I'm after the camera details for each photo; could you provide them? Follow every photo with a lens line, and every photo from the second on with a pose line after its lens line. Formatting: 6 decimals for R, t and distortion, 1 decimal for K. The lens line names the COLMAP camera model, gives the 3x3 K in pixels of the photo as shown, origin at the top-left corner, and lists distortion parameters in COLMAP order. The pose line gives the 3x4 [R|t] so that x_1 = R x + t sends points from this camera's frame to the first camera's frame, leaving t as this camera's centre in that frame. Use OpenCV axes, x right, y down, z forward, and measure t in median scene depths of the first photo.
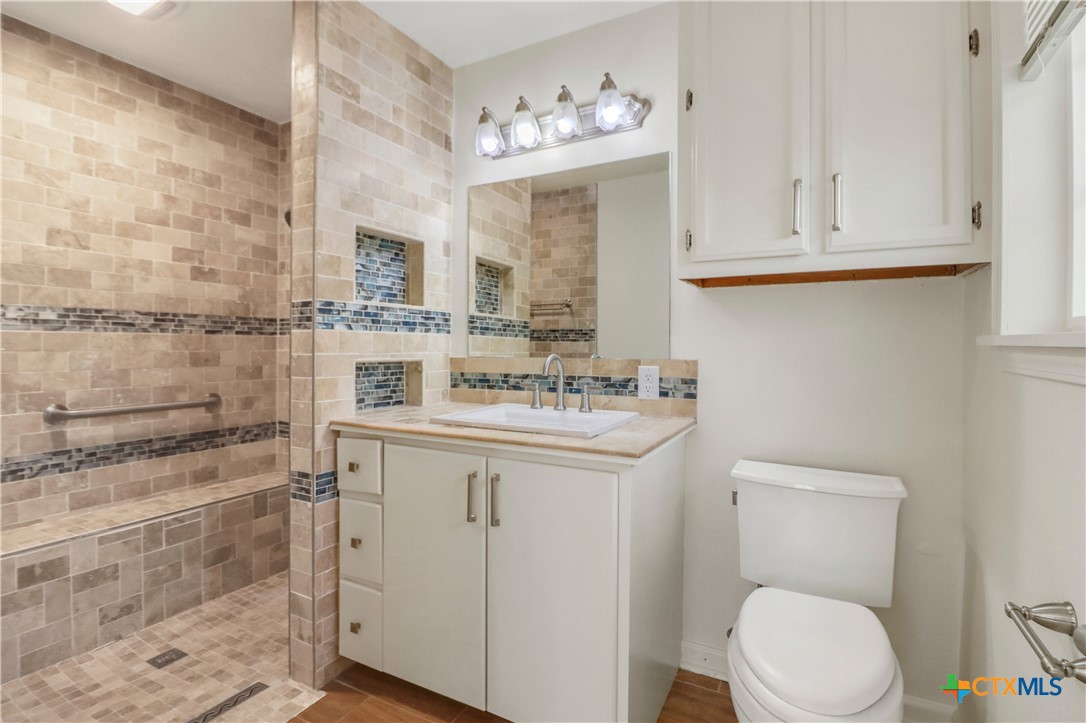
lens RADIAL K [[514.2, 0, 548.6], [0, 514.2, 347.0], [0, 0, 1]] dist [0.001080, -0.010697]
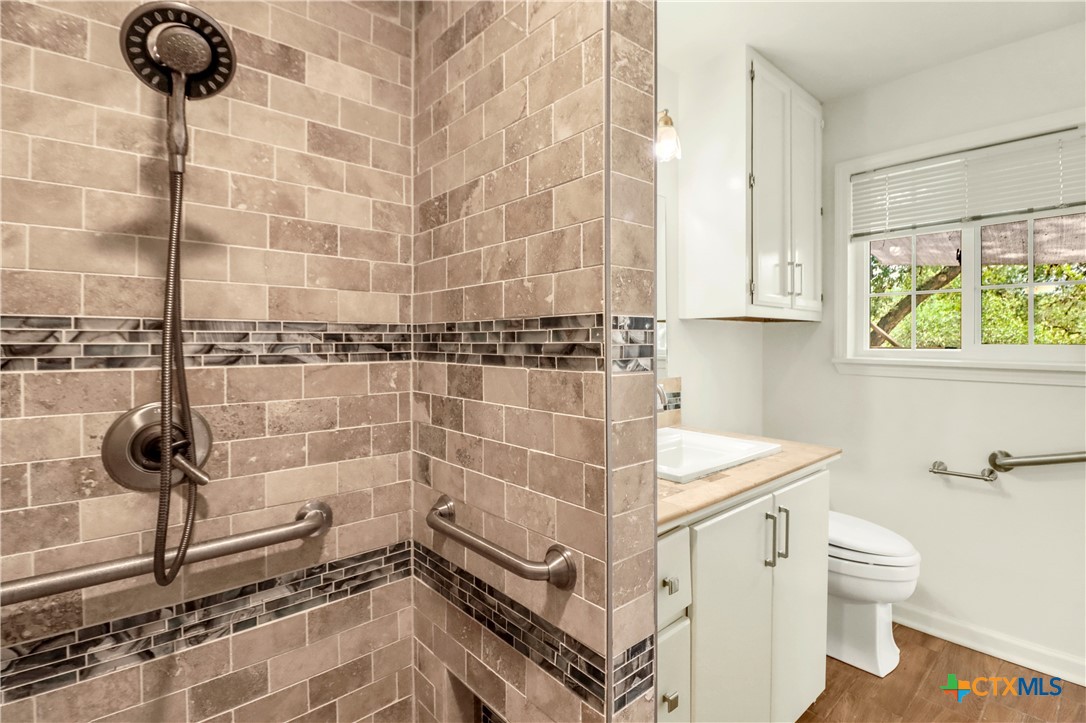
lens RADIAL K [[514.2, 0, 548.6], [0, 514.2, 347.0], [0, 0, 1]] dist [0.001080, -0.010697]
pose [[0.345199, -0.016403, 0.938386, -0.987562], [0.004692, 0.999865, 0.015751, -0.067139], [-0.938518, -0.001035, 0.345230, 0.896914]]
